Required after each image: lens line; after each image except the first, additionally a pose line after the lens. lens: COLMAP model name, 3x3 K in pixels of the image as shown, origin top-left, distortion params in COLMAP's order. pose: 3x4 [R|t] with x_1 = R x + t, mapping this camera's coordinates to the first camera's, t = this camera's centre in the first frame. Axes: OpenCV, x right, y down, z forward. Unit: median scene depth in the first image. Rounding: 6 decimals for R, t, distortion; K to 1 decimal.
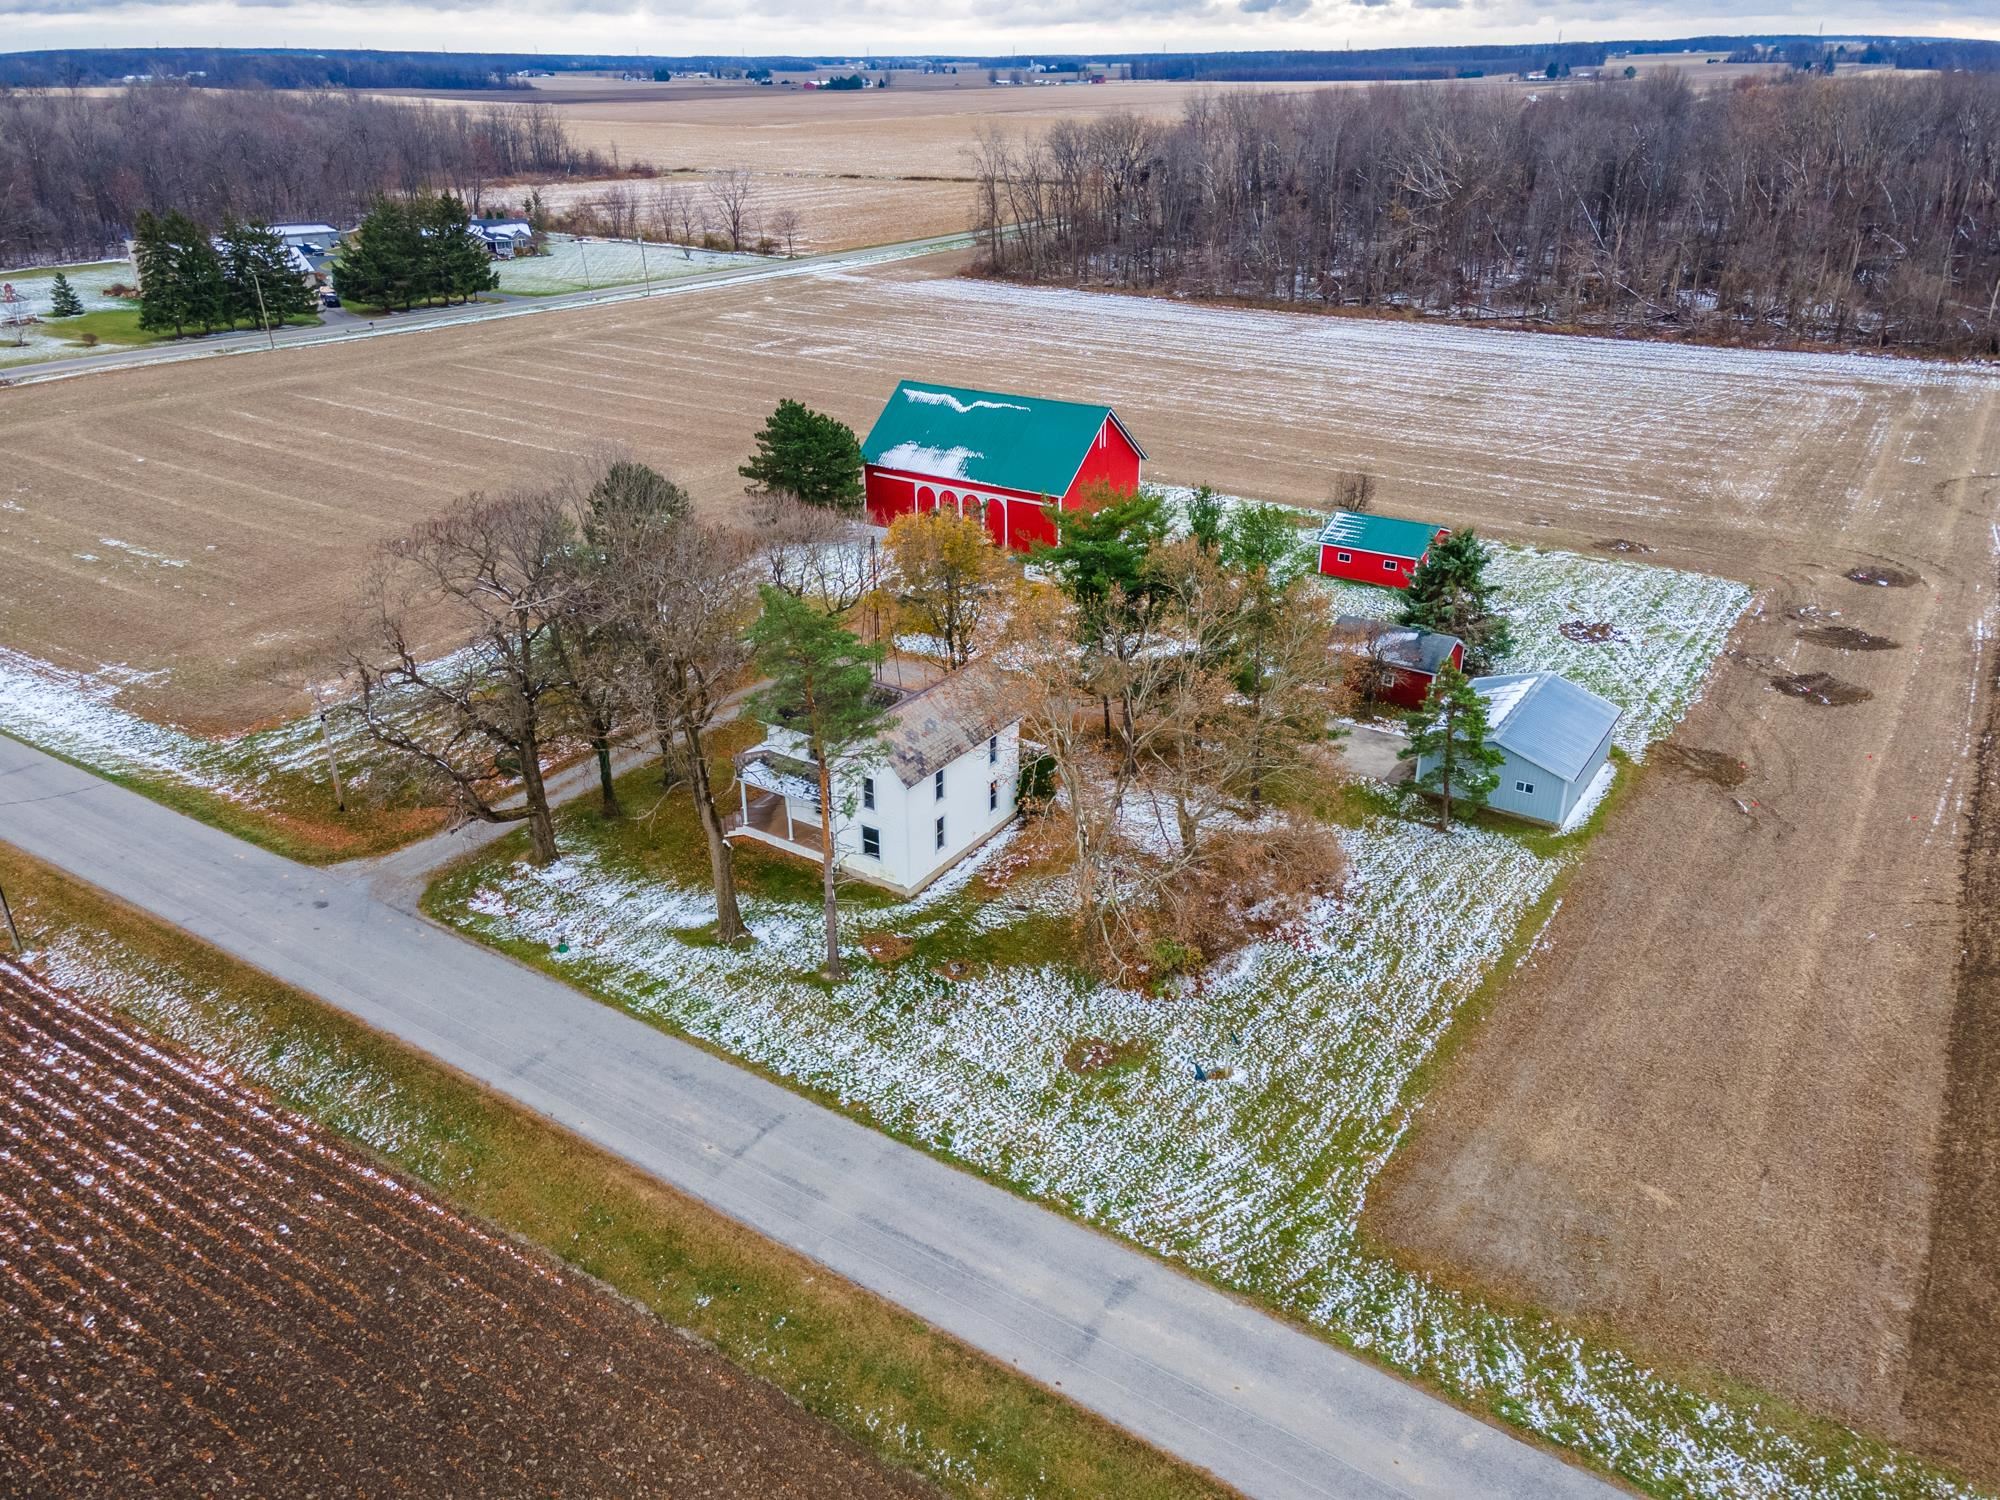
lens RADIAL K [[1363.9, 0, 1000.0], [0, 1363.9, 750.0], [0, 0, 1]] dist [0.039851, 0.002198]
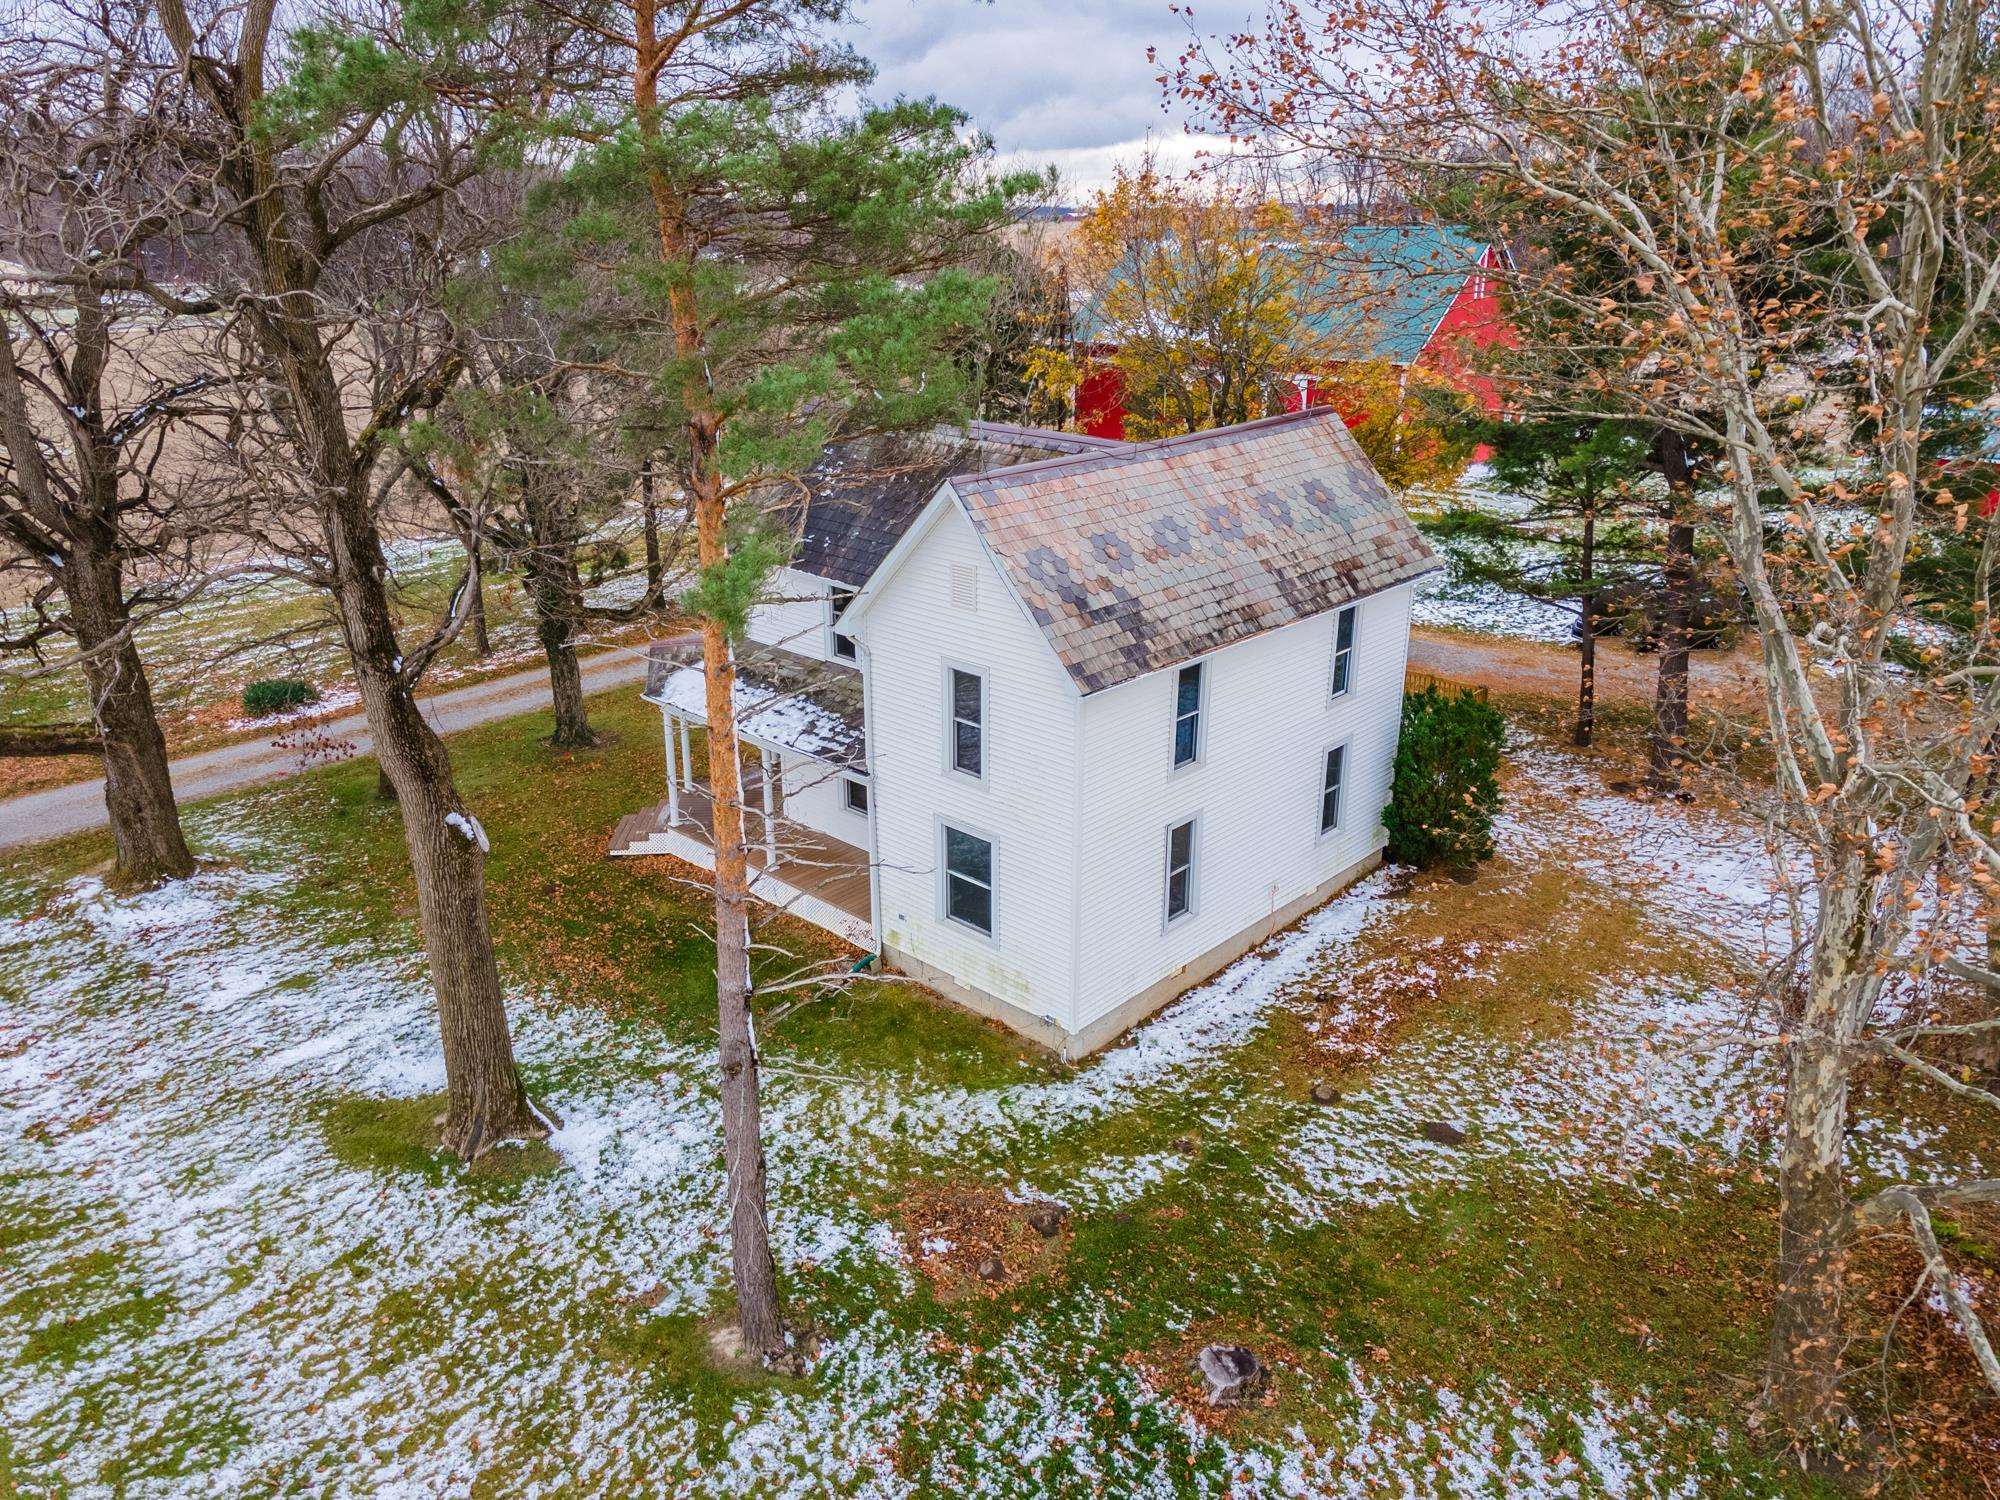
lens RADIAL K [[1363.9, 0, 1000.0], [0, 1363.9, 750.0], [0, 0, 1]] dist [0.039851, 0.002198]
pose [[0.985119, 0.056260, -0.162405, -0.035793], [-0.071646, 0.993317, -0.090487, 0.066692], [0.156229, 0.100776, 0.982566, 0.685462]]
